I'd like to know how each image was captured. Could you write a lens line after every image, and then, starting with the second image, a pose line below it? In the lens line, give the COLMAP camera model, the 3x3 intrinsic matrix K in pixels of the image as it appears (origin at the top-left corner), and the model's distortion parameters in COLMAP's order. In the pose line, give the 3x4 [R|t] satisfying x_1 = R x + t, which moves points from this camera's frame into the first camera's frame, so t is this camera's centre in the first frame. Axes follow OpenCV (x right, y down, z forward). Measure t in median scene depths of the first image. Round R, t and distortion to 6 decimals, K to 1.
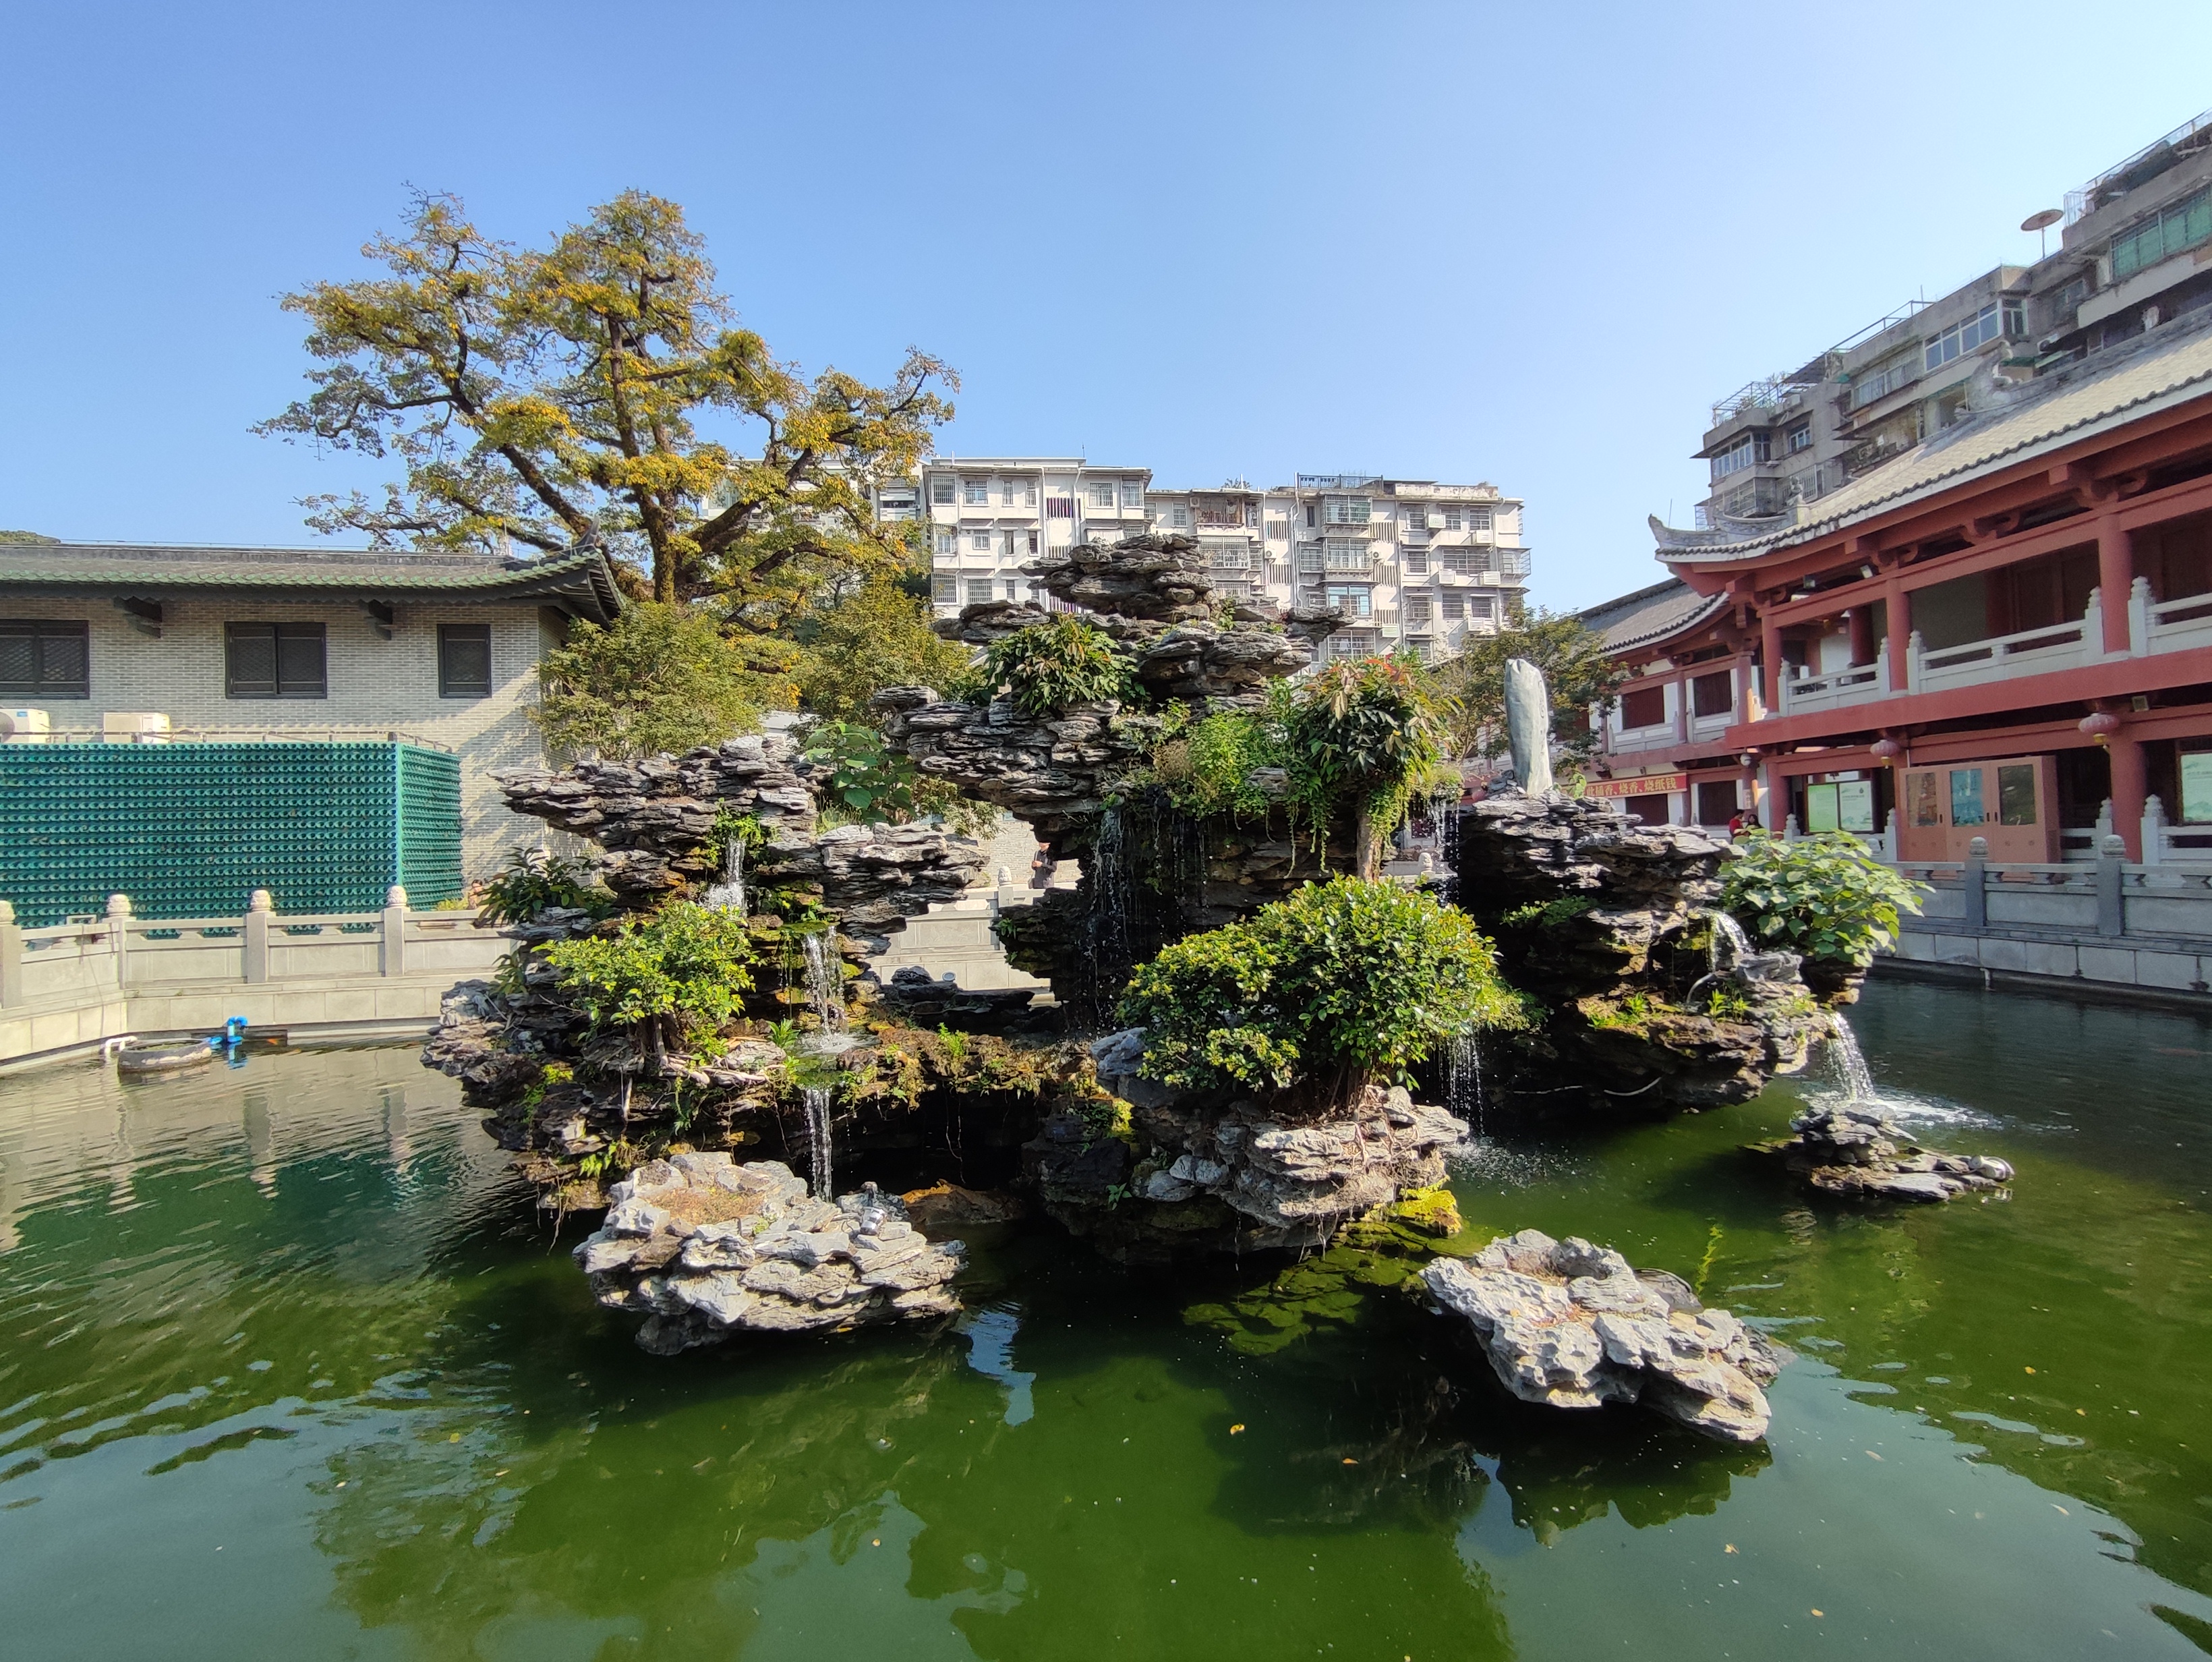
lens RADIAL K [[1012.7, 0, 1102.8], [0, 1012.7, 834.3], [0, 0, 1]] dist [-0.005234, -0.000065]
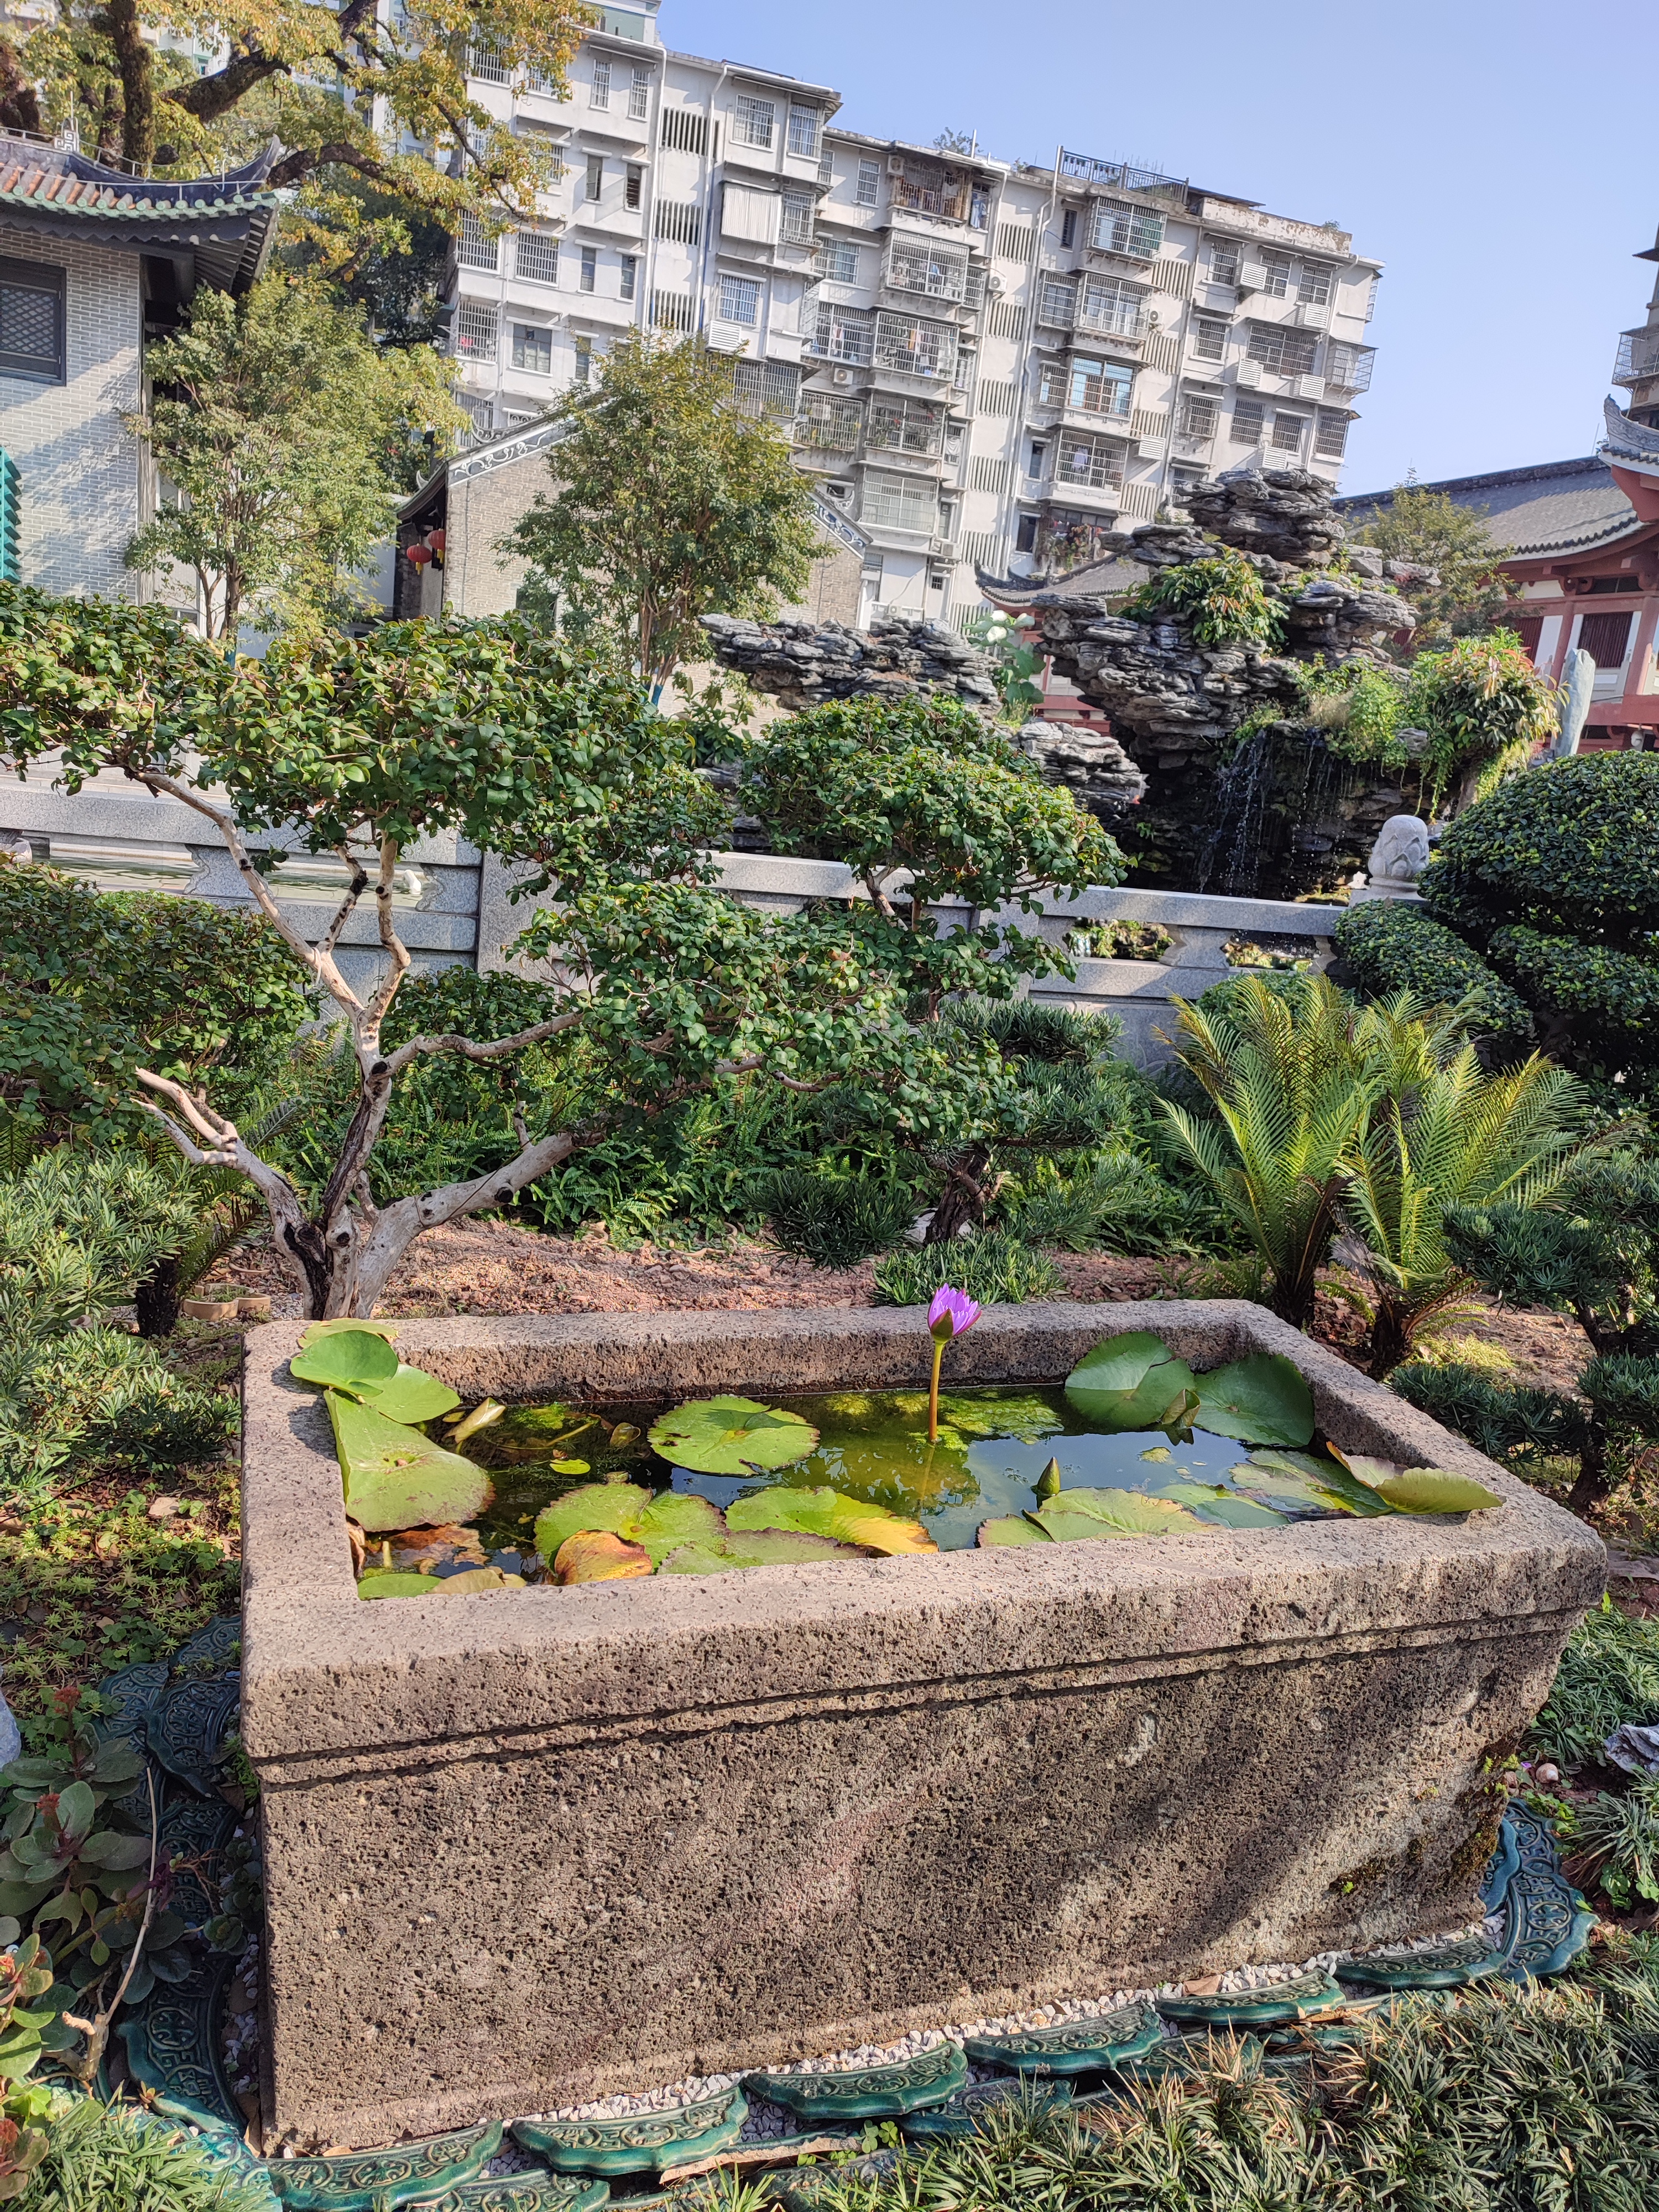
lens RADIAL K [[1631.0, 0, 834.6], [0, 1631.0, 1106.6], [0, 0, 1]] dist [0.040588, -0.000760]
pose [[0.975491, 0.103291, 0.194288, -0.085954], [-0.146156, 0.964210, 0.221217, 0.003805], [-0.164485, -0.244192, 0.955675, -0.090380]]
